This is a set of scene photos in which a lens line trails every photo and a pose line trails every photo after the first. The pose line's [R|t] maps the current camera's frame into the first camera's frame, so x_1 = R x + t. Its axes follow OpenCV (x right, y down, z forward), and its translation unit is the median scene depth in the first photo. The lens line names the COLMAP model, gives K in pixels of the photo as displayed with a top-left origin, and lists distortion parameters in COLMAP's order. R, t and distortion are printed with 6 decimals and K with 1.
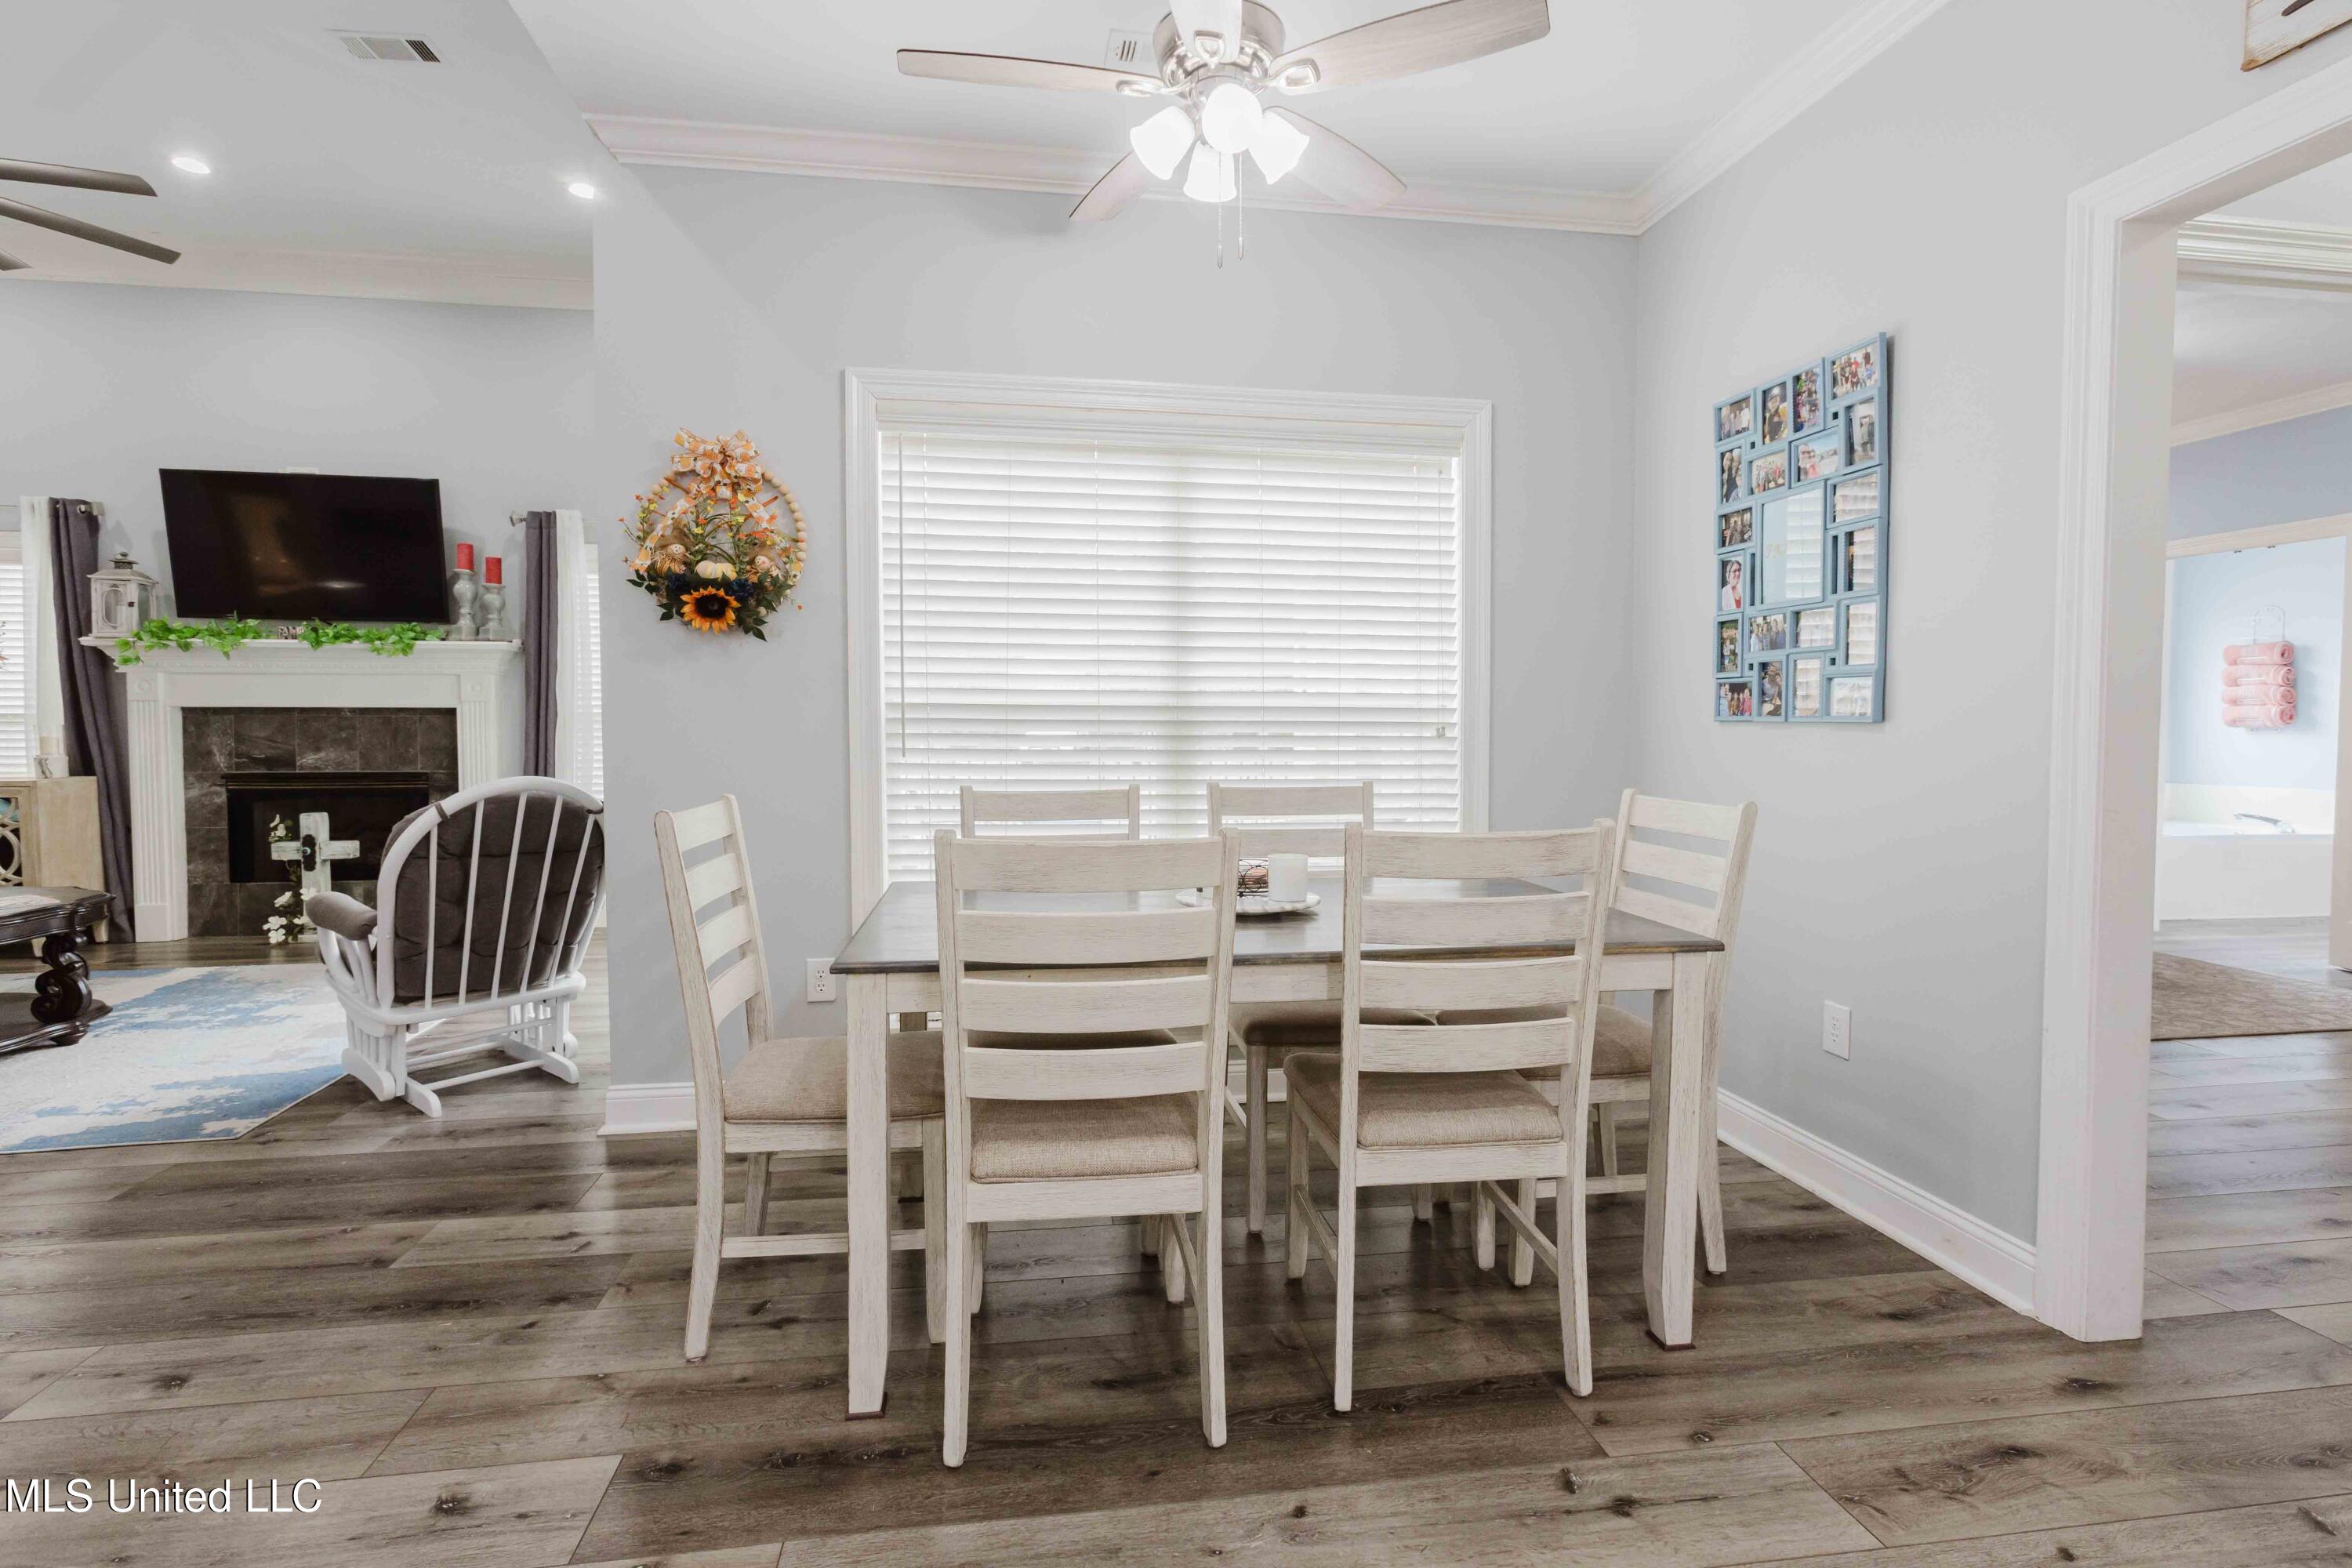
lens RADIAL K [[1101.2, 0, 1163.4], [0, 1101.2, 783.1], [0, 0, 1]] dist [-0.004891, 0.003607]
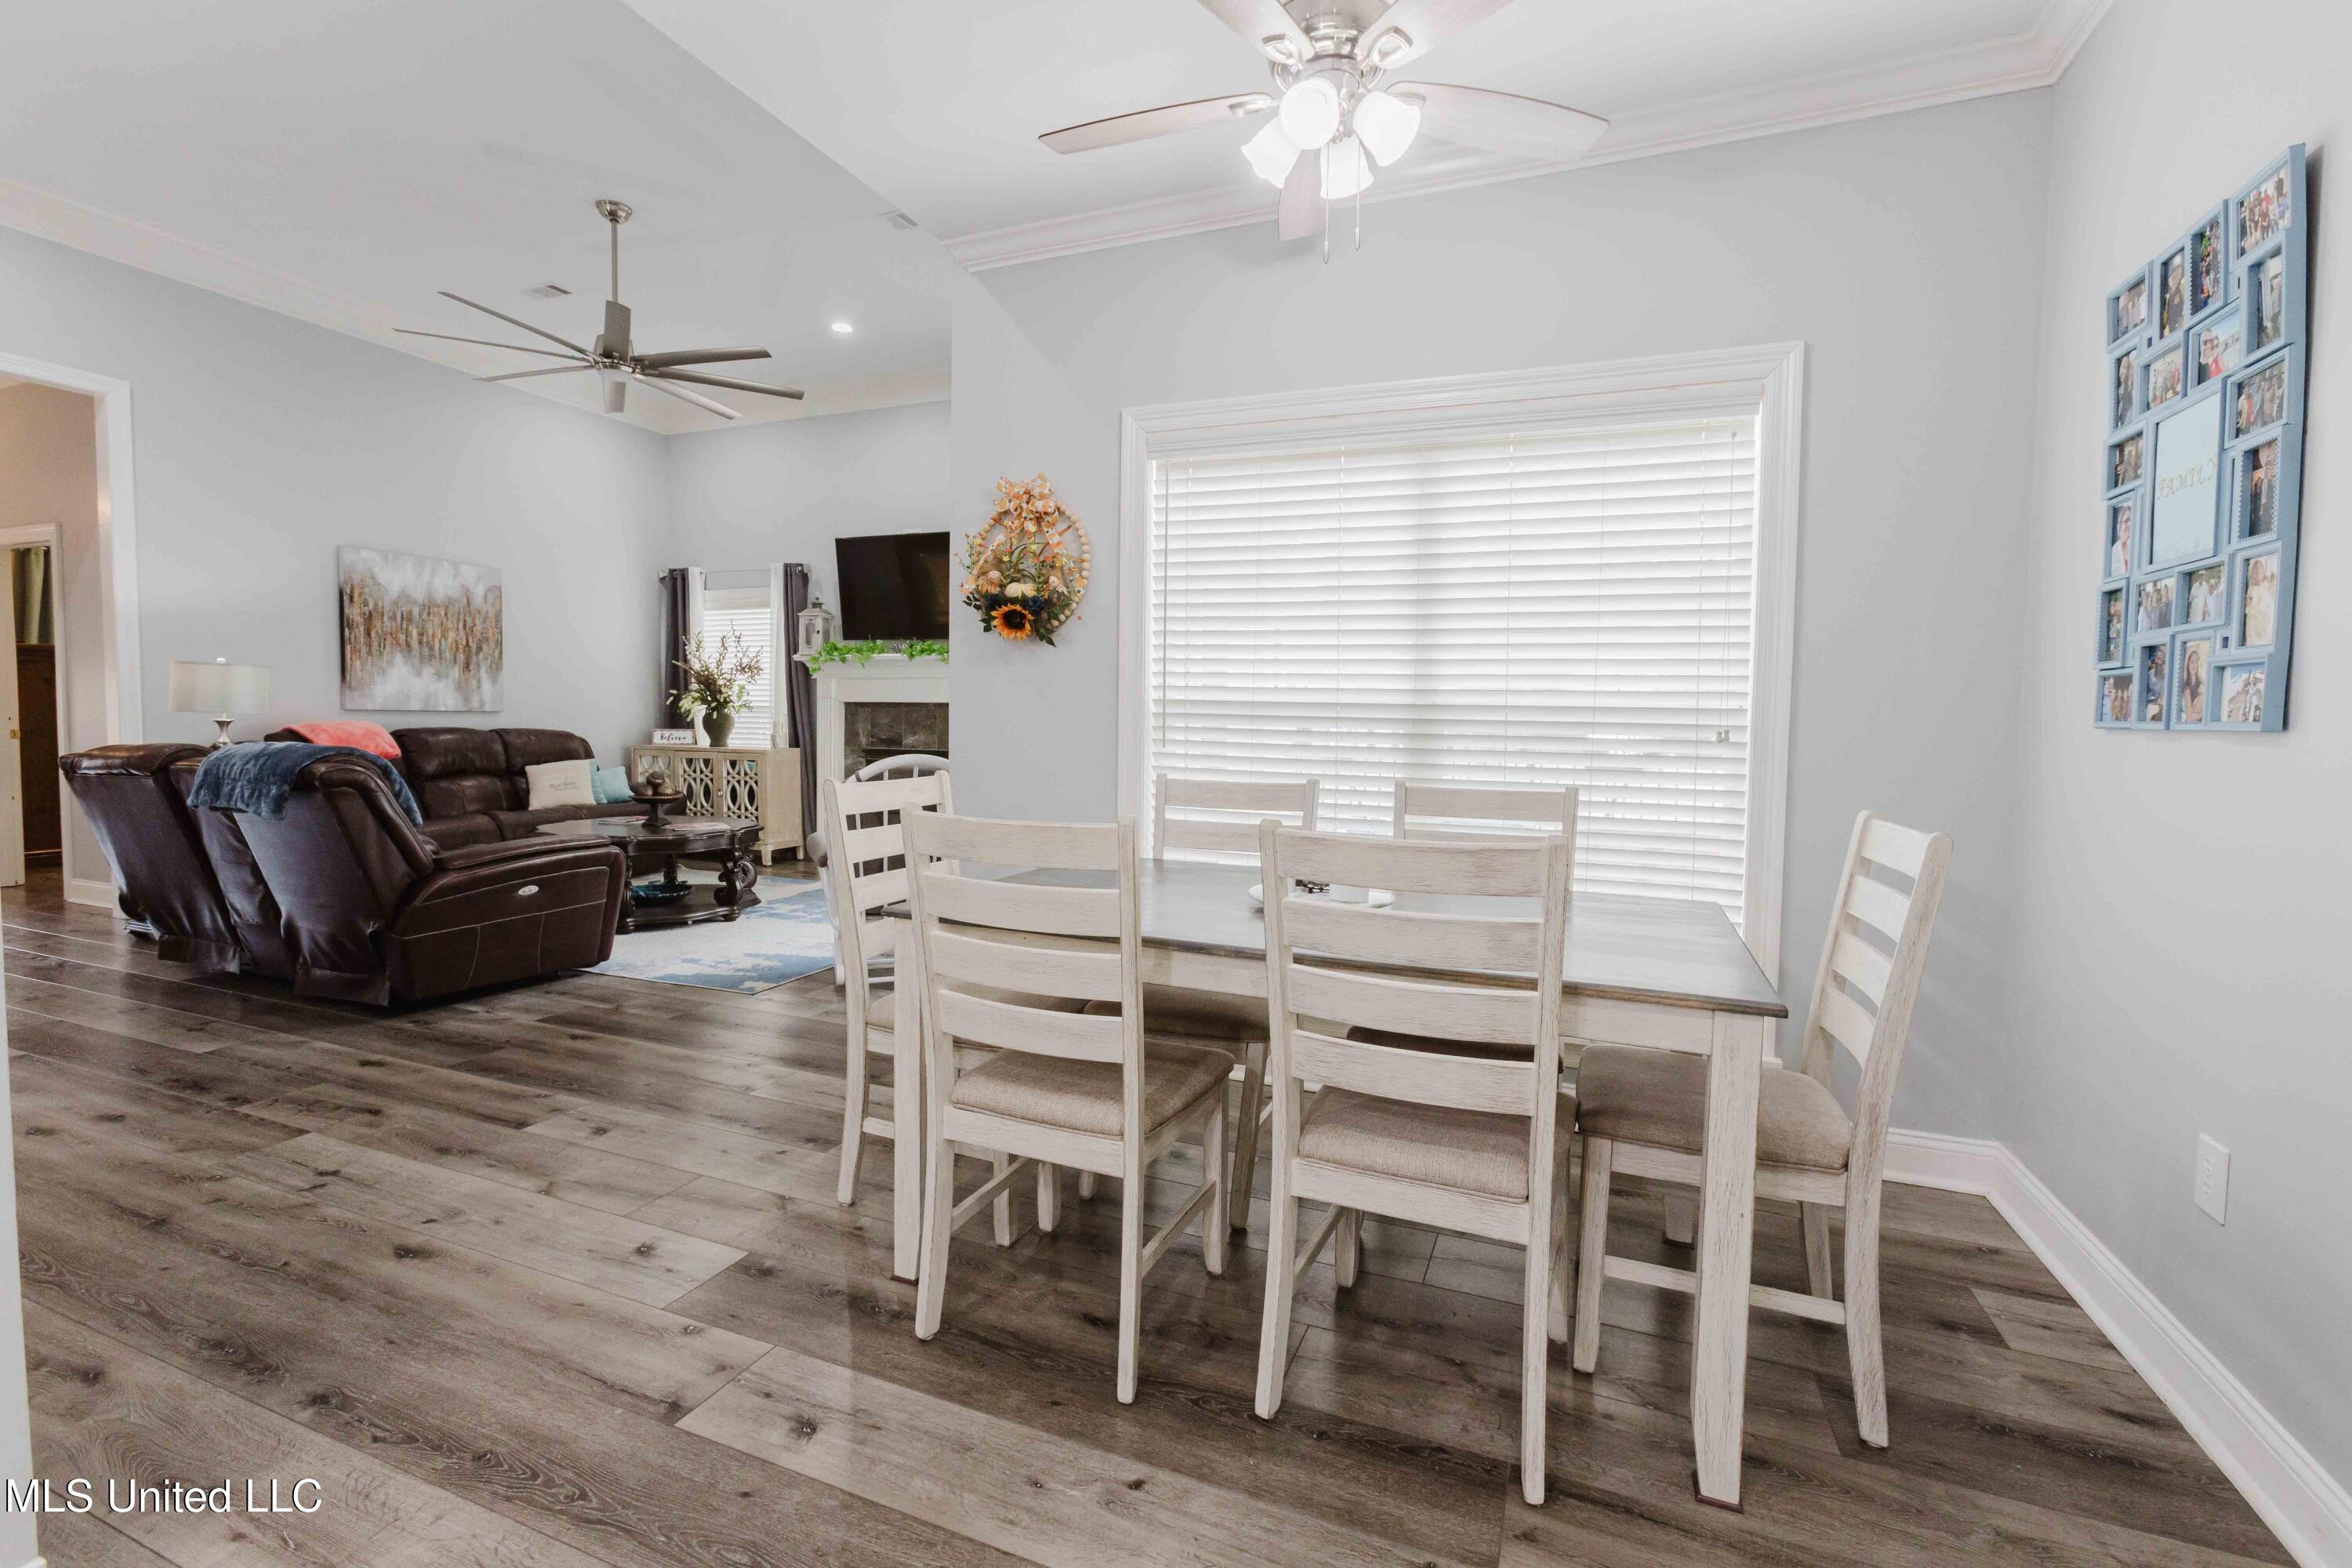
lens RADIAL K [[1034.0, 0, 1173.2], [0, 1034.0, 780.3], [0, 0, 1]] dist [-0.006674, 0.003865]
pose [[0.858160, 0.043656, -0.511523, 0.341381], [-0.043179, 0.998985, 0.012819, -0.004081], [0.511564, 0.011087, 0.859174, 0.101396]]
